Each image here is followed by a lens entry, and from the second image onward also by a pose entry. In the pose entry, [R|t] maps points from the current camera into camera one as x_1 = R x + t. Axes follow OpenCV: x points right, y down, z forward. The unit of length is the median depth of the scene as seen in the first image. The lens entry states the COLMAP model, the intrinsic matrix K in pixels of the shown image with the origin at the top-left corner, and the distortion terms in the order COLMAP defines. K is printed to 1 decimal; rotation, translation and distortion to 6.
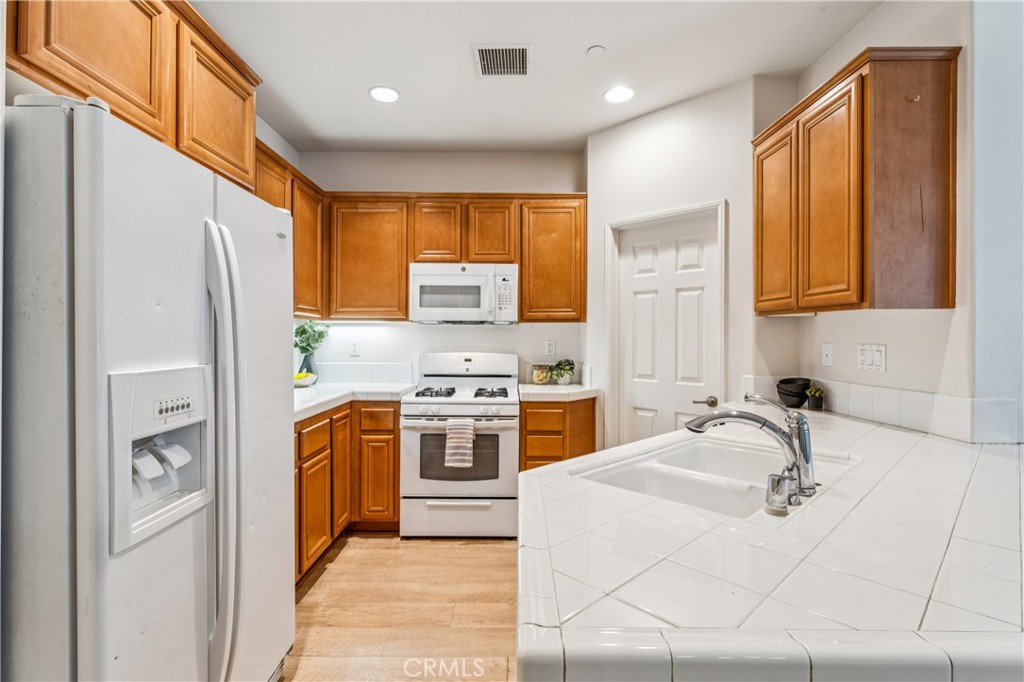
lens RADIAL K [[493.0, 0, 516.9], [0, 493.0, 334.8], [0, 0, 1]] dist [-0.004547, 0.002395]
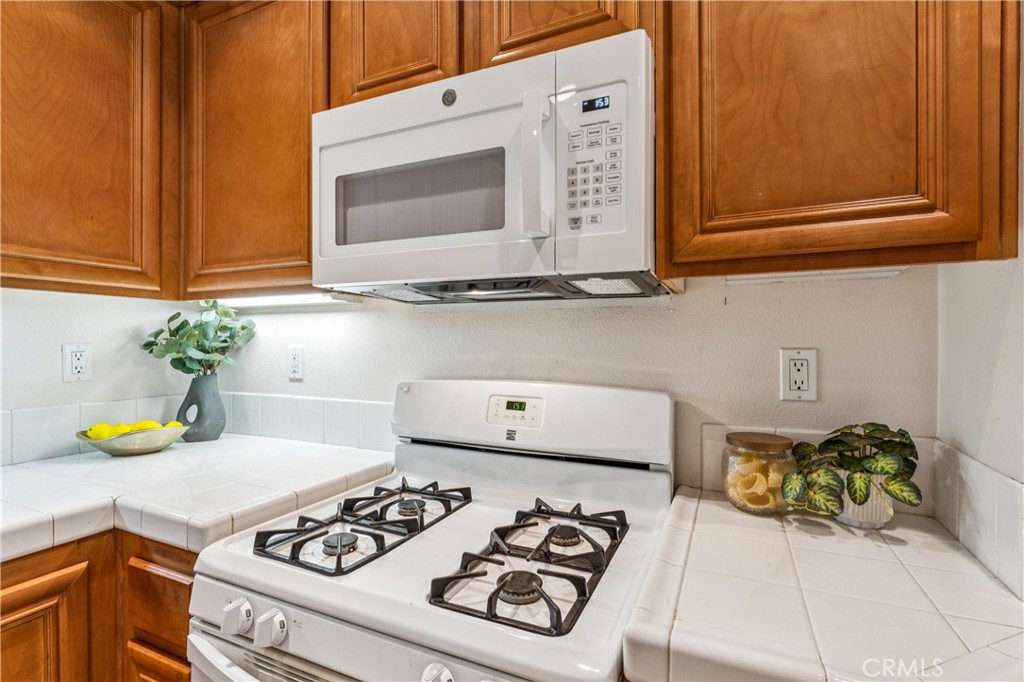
lens RADIAL K [[493.0, 0, 506.1], [0, 493.0, 343.7], [0, 0, 1]] dist [-0.004547, 0.002395]
pose [[0.899348, 0.000735, -0.437233, 0.045074], [0.005000, 0.999916, 0.011967, 0.005750], [0.437205, -0.012948, 0.899269, 0.751437]]
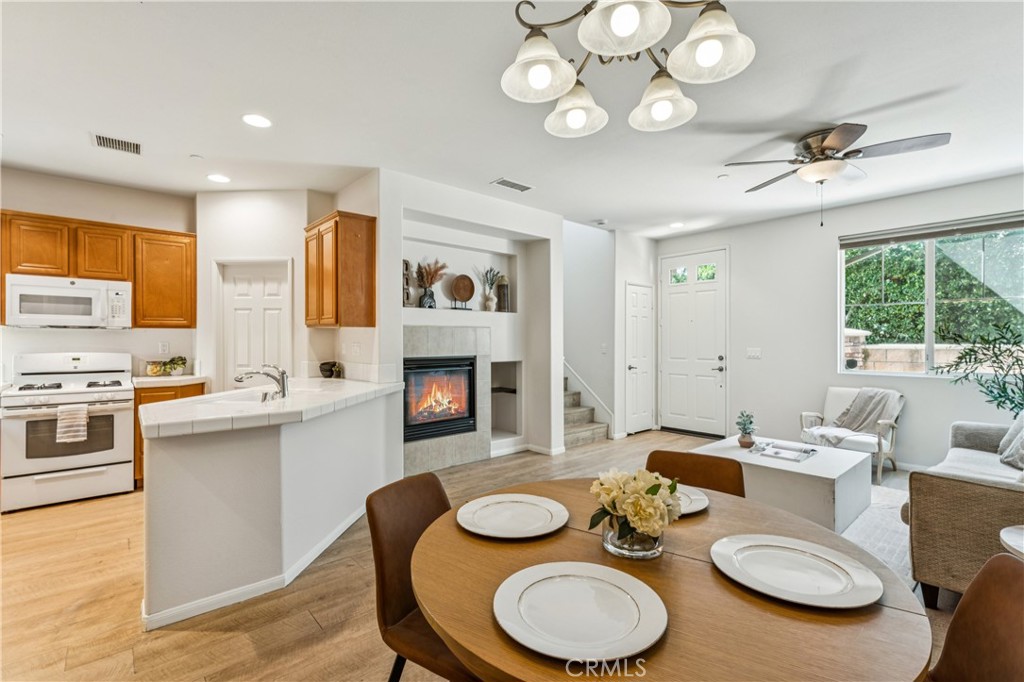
lens RADIAL K [[467.9, 0, 520.1], [0, 467.9, 341.4], [0, 0, 1]] dist [-0.004813, 0.002009]
pose [[0.759847, -0.004906, 0.650083, -0.019269], [-0.002450, 0.999943, 0.010410, -0.005321], [-0.650097, -0.009503, 0.759792, -0.570585]]
